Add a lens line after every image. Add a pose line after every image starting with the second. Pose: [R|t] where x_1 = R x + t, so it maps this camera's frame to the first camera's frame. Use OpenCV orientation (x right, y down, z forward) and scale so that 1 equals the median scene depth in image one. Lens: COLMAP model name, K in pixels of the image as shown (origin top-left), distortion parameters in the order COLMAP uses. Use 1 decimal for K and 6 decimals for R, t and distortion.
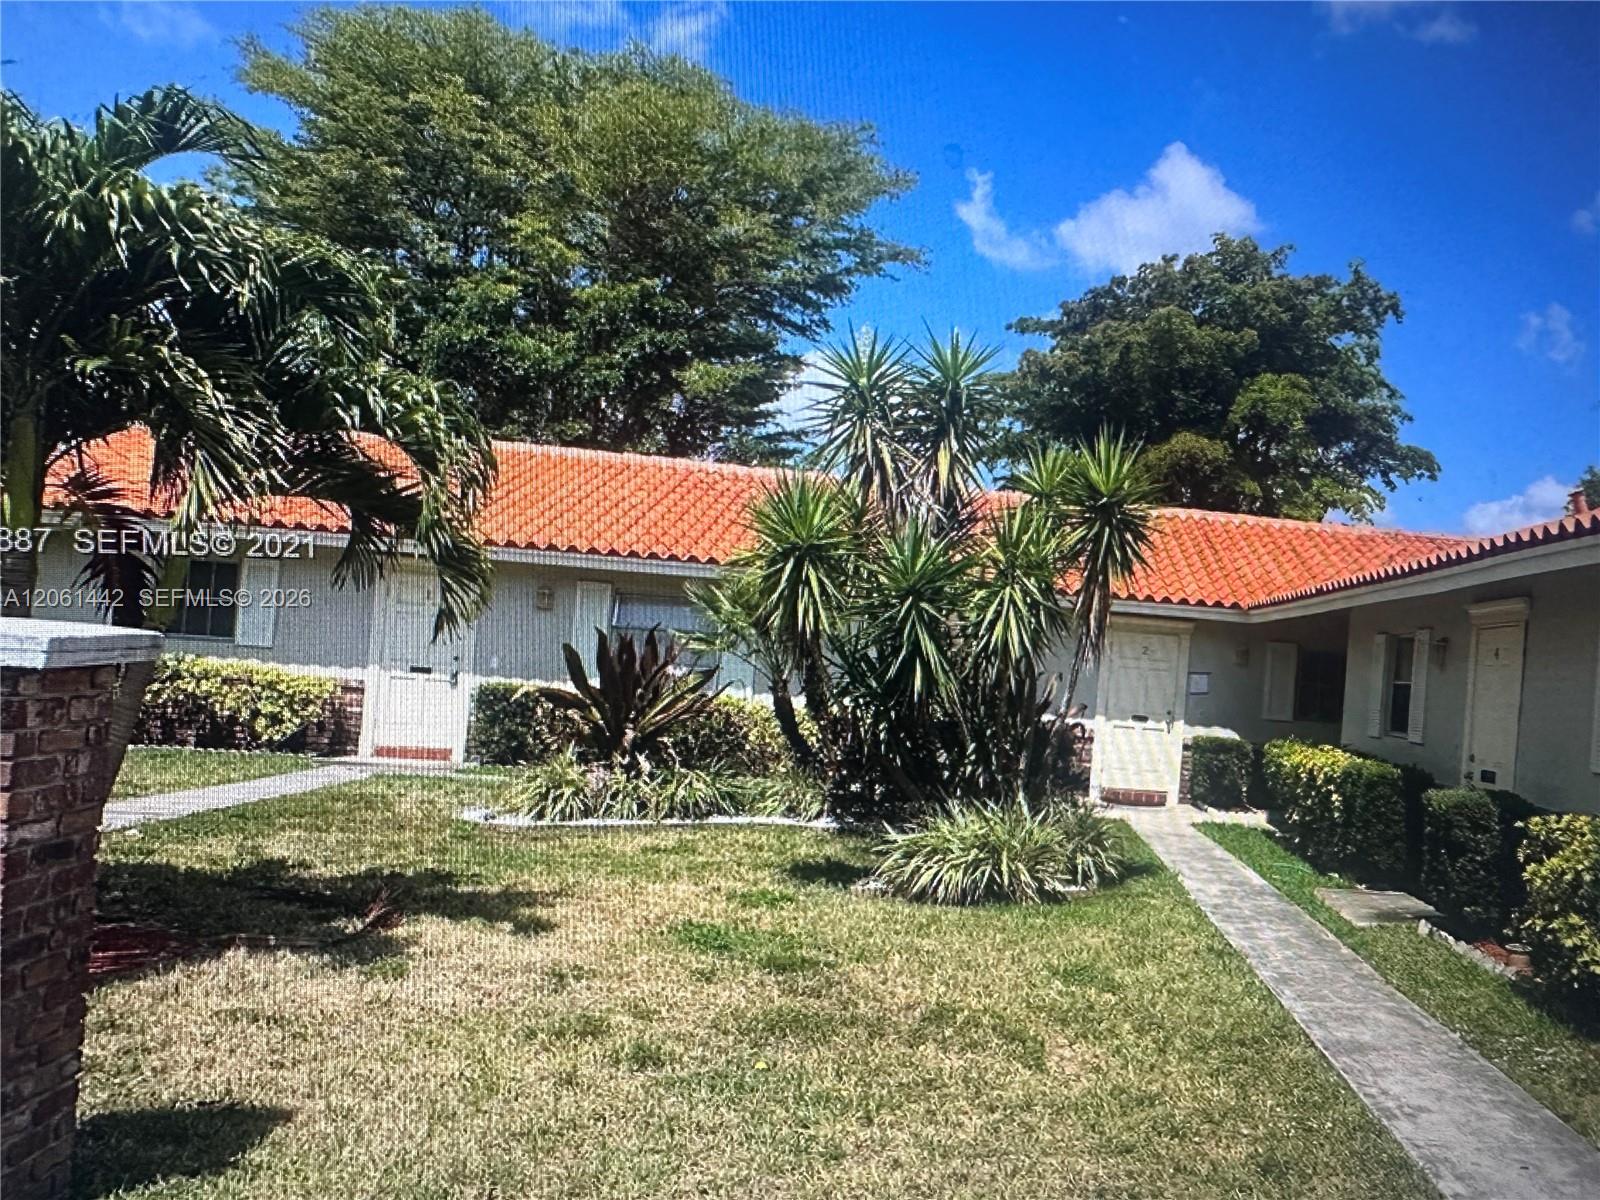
lens RADIAL K [[1491.7, 0, 800.0], [0, 1491.7, 600.0], [0, 0, 1]] dist [-0.098634, -0.000534]
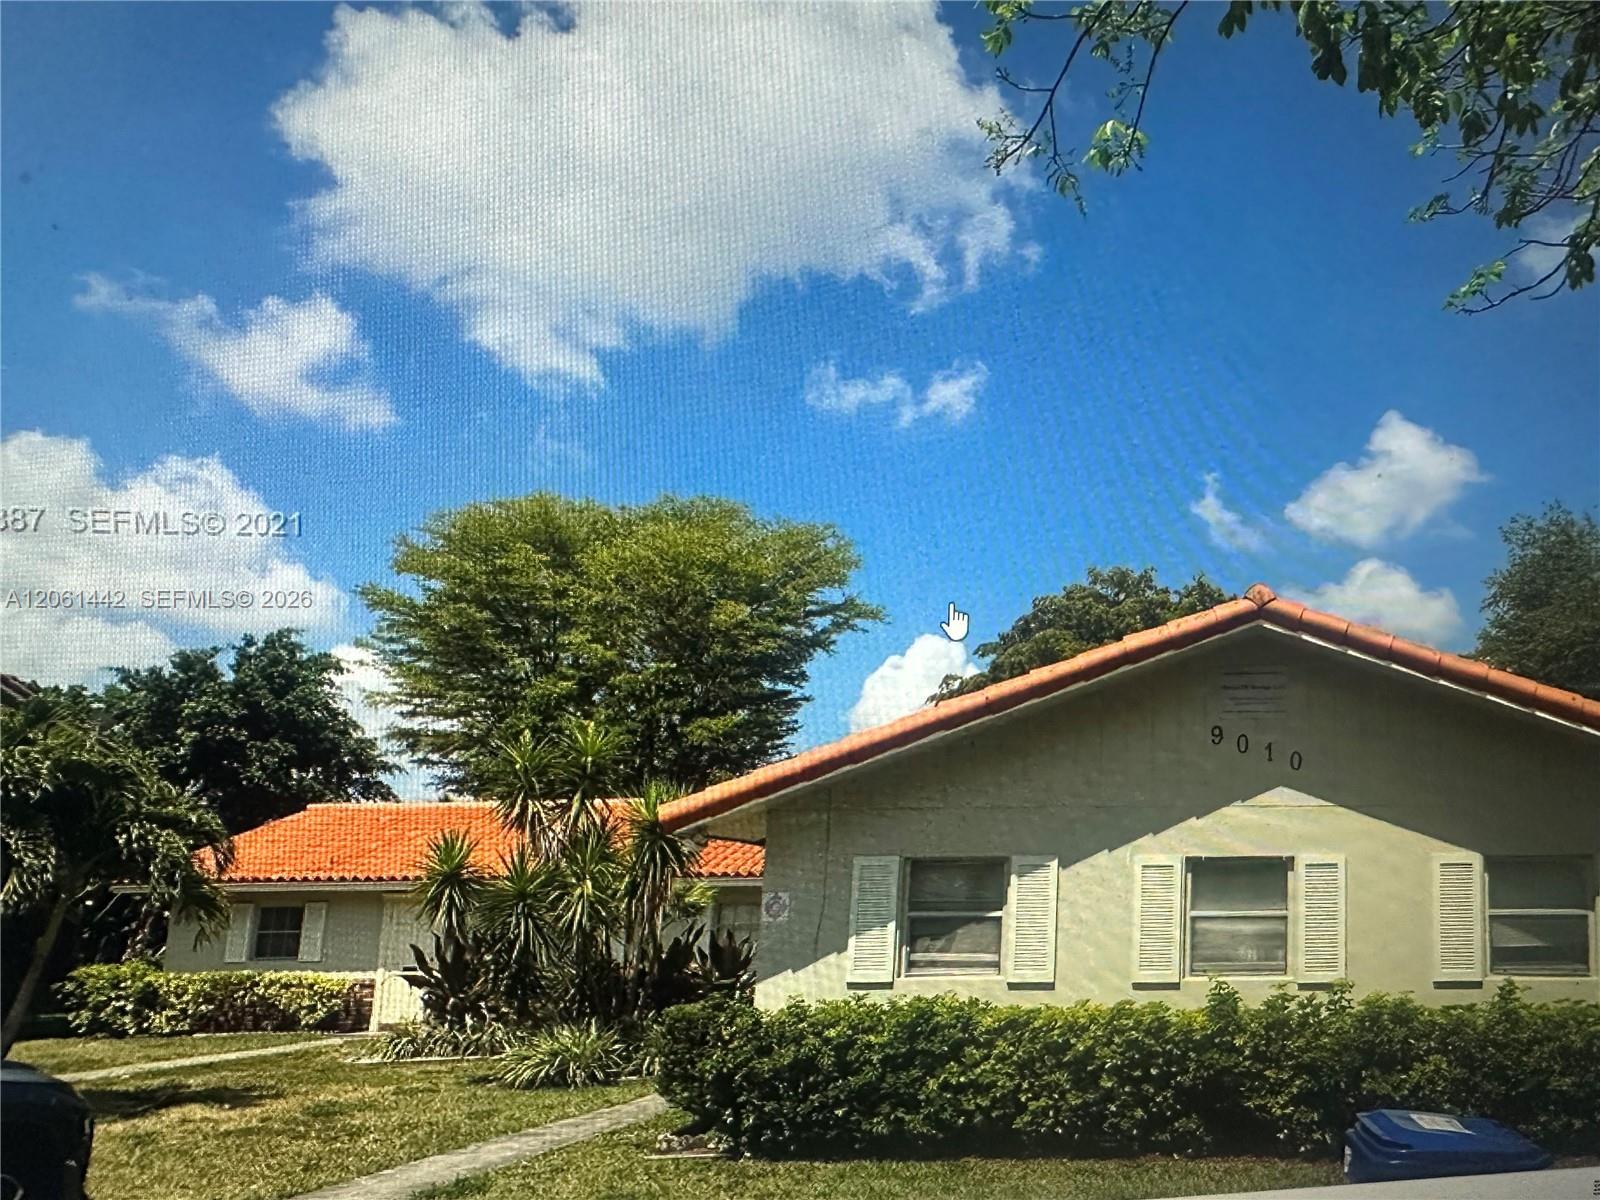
lens RADIAL K [[1427.8, 0, 800.0], [0, 1427.8, 600.0], [0, 0, 1]] dist [-0.004680, -0.002212]
pose [[0.944269, -0.148210, -0.293923, 0.621864], [0.085118, 0.972473, -0.216914, 0.031073], [0.317981, 0.179807, 0.930891, -0.302417]]
